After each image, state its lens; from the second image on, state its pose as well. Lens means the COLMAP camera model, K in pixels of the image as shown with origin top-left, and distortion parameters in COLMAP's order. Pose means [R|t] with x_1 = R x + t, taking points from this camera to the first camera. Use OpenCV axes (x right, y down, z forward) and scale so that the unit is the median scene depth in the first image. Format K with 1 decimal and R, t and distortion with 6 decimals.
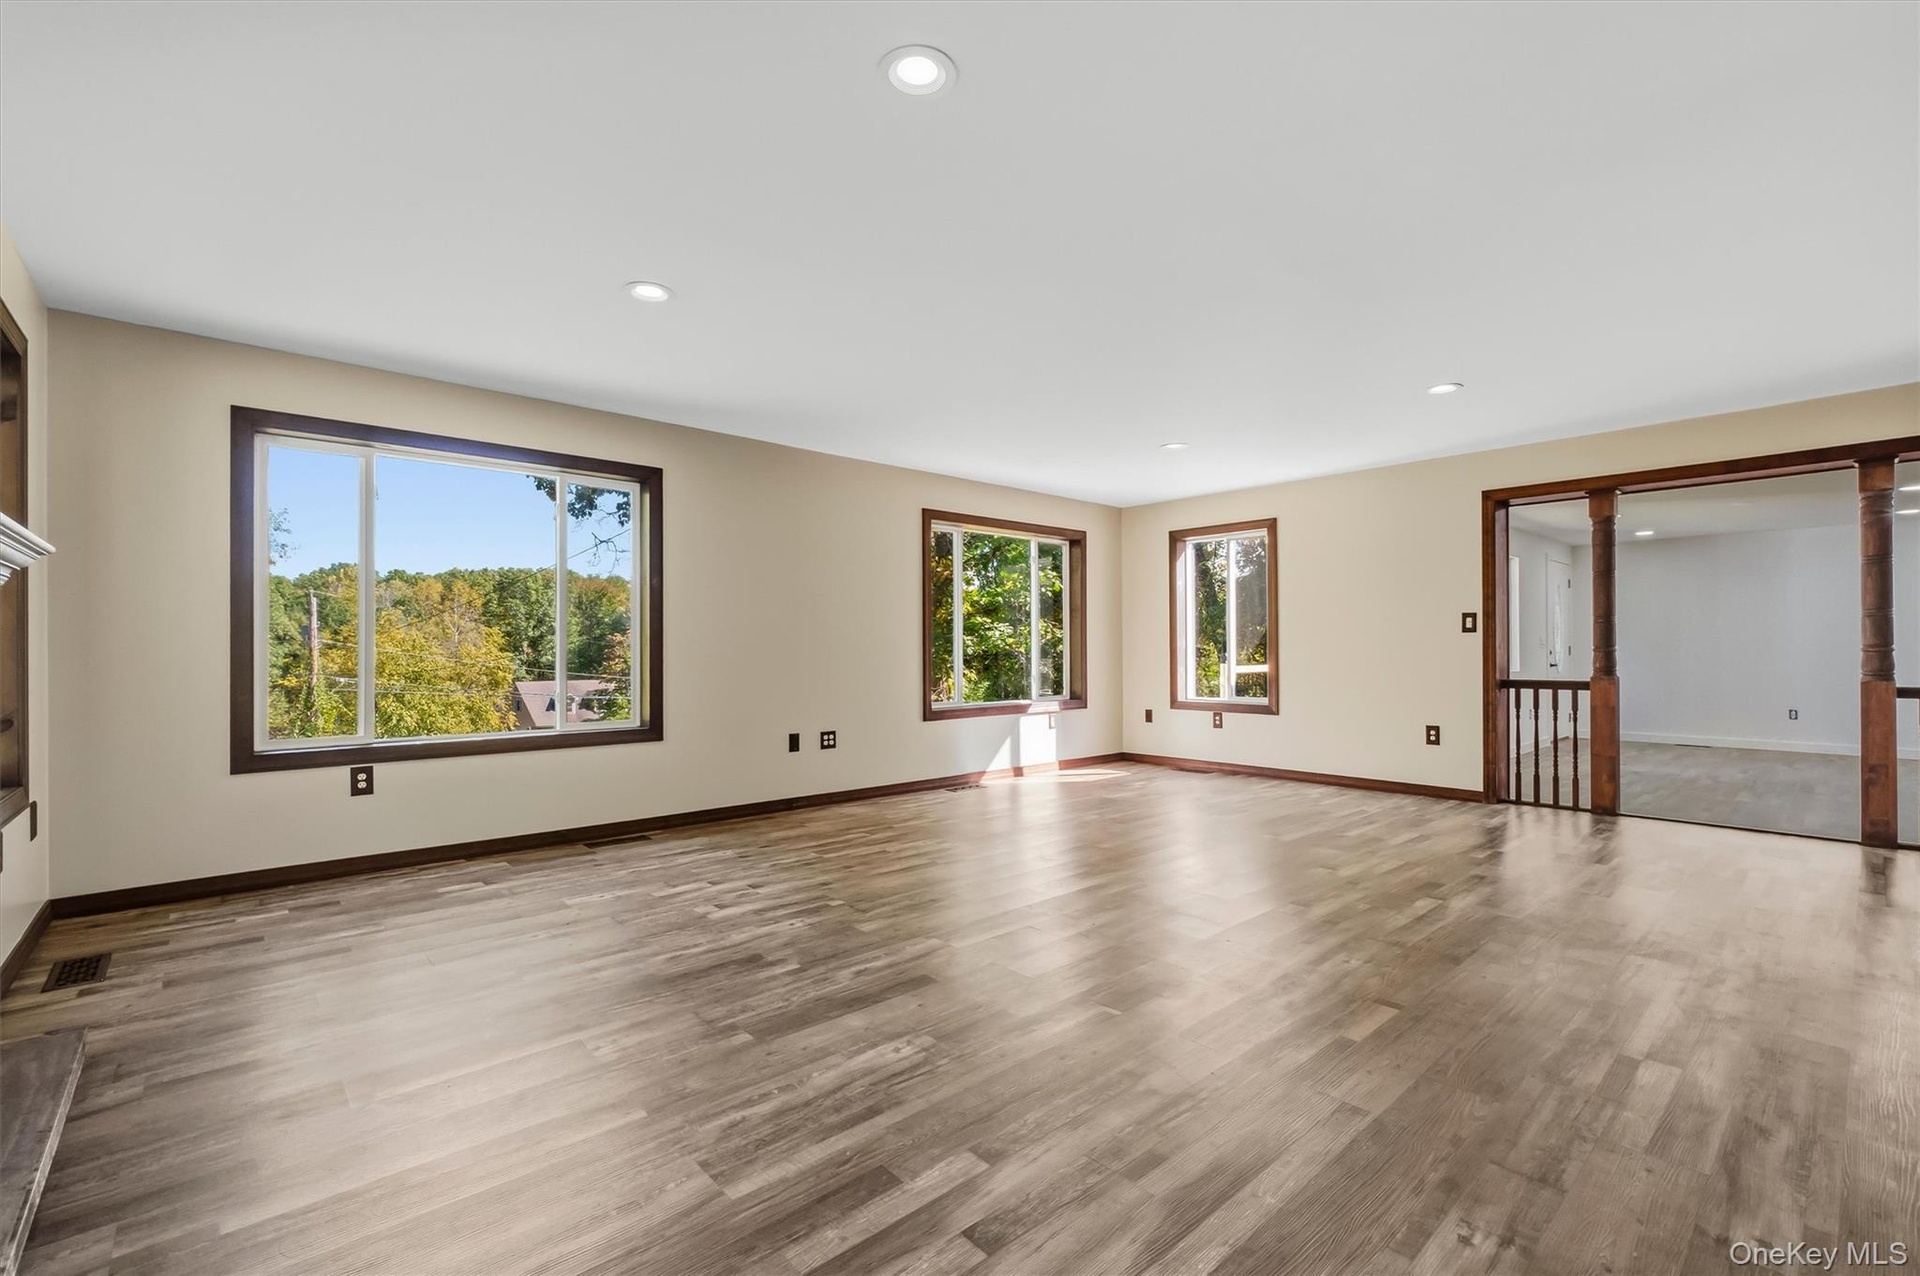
lens RADIAL K [[820.6, 0, 969.7], [0, 820.6, 636.4], [0, 0, 1]] dist [-0.002312, 0.000118]
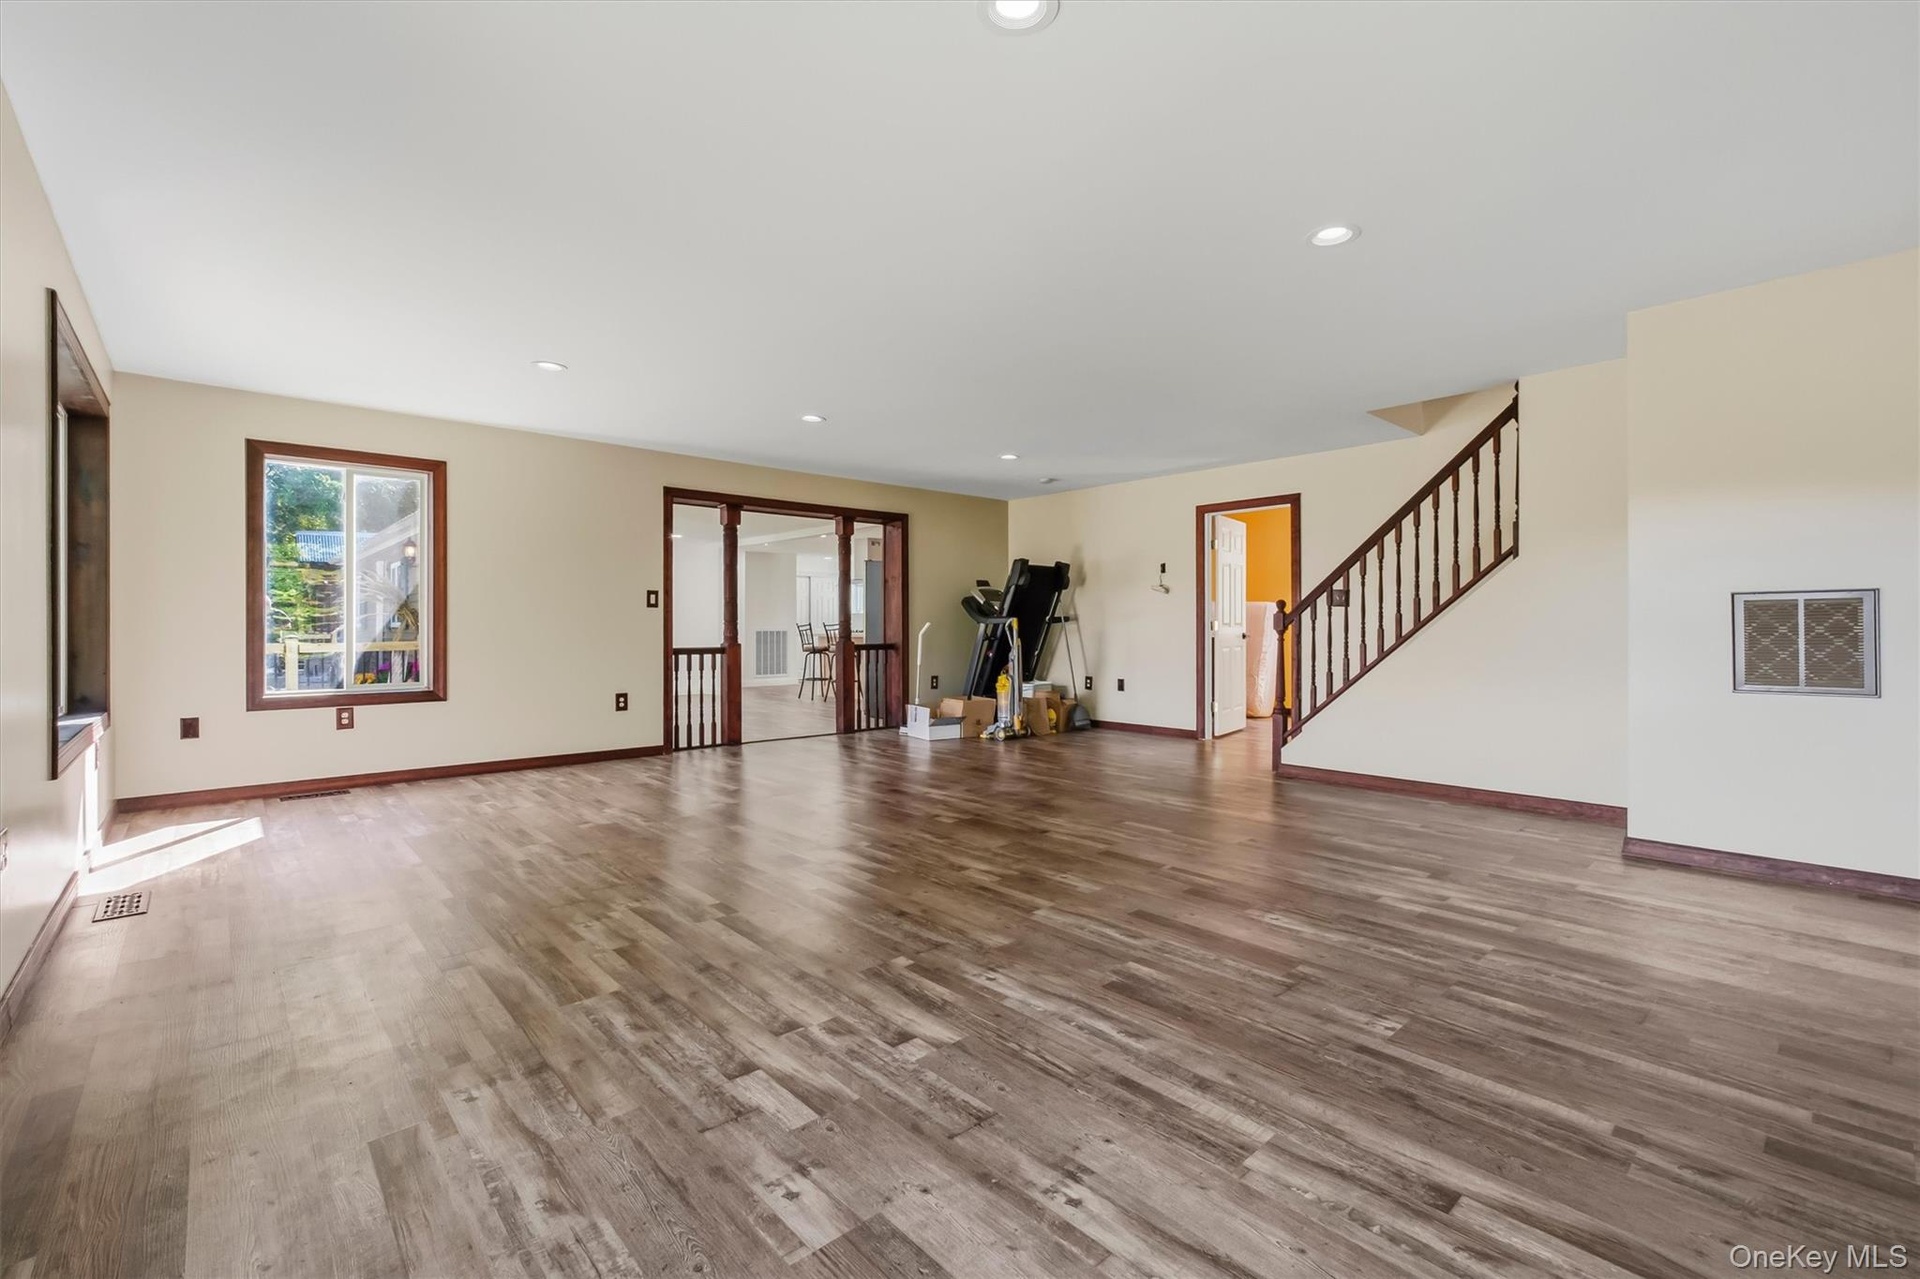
lens RADIAL K [[820.6, 0, 969.7], [0, 820.6, 637.9], [0, 0, 1]] dist [-0.002312, 0.000118]
pose [[0.006944, -0.012139, 0.999902, -0.801254], [-0.016821, 0.999783, 0.012255, 0.024197], [-0.999834, -0.016905, 0.006738, 0.847030]]
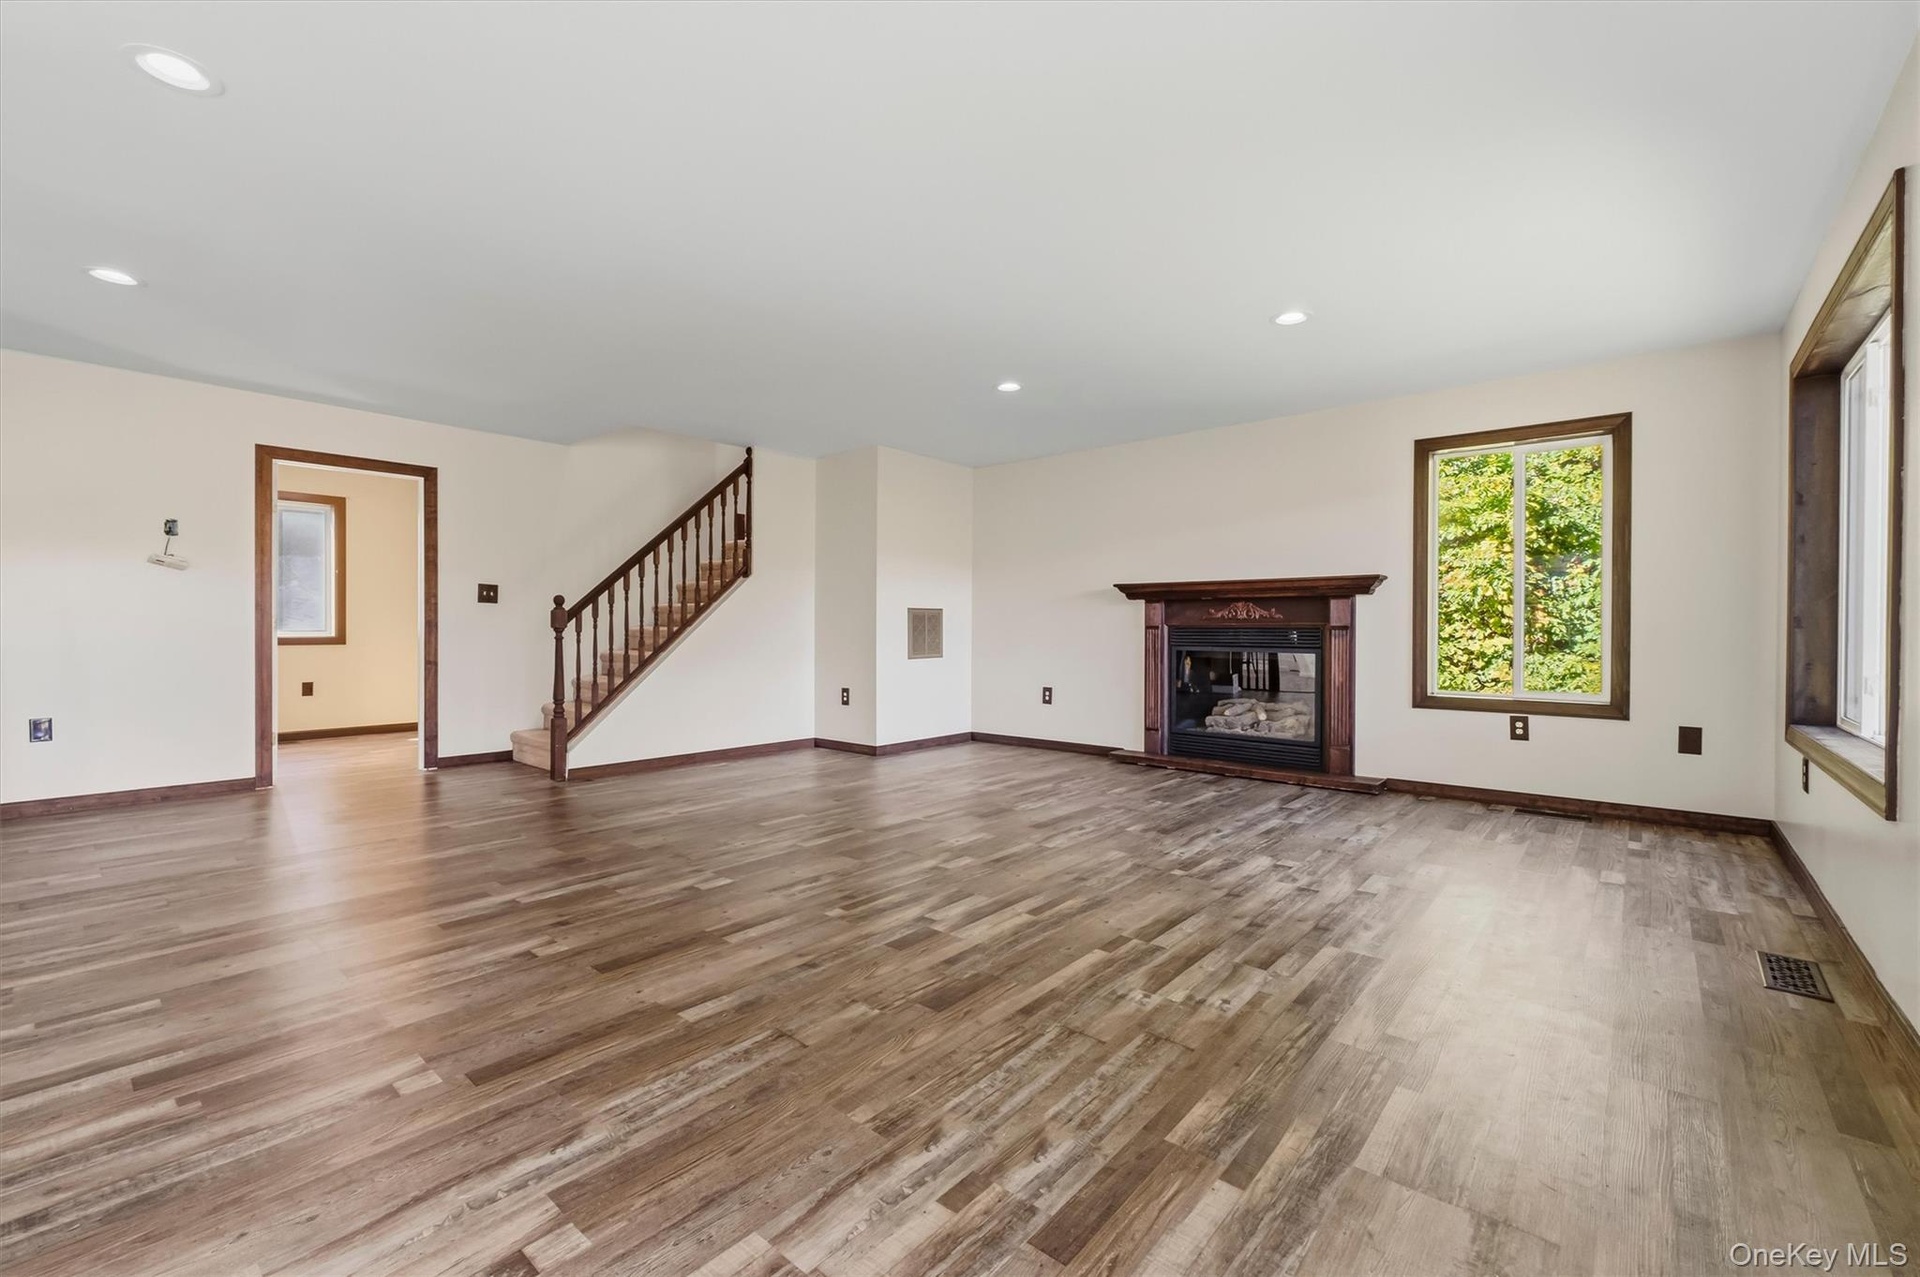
lens RADIAL K [[804.0, 0, 959.0], [0, 804.0, 638.2], [0, 0, 1]] dist [-0.001349, -0.000313]
pose [[-0.993530, -0.002650, -0.113535, 0.188887], [-0.001714, 0.999964, -0.008341, 0.047137], [0.113553, -0.008093, -0.993499, 1.740714]]
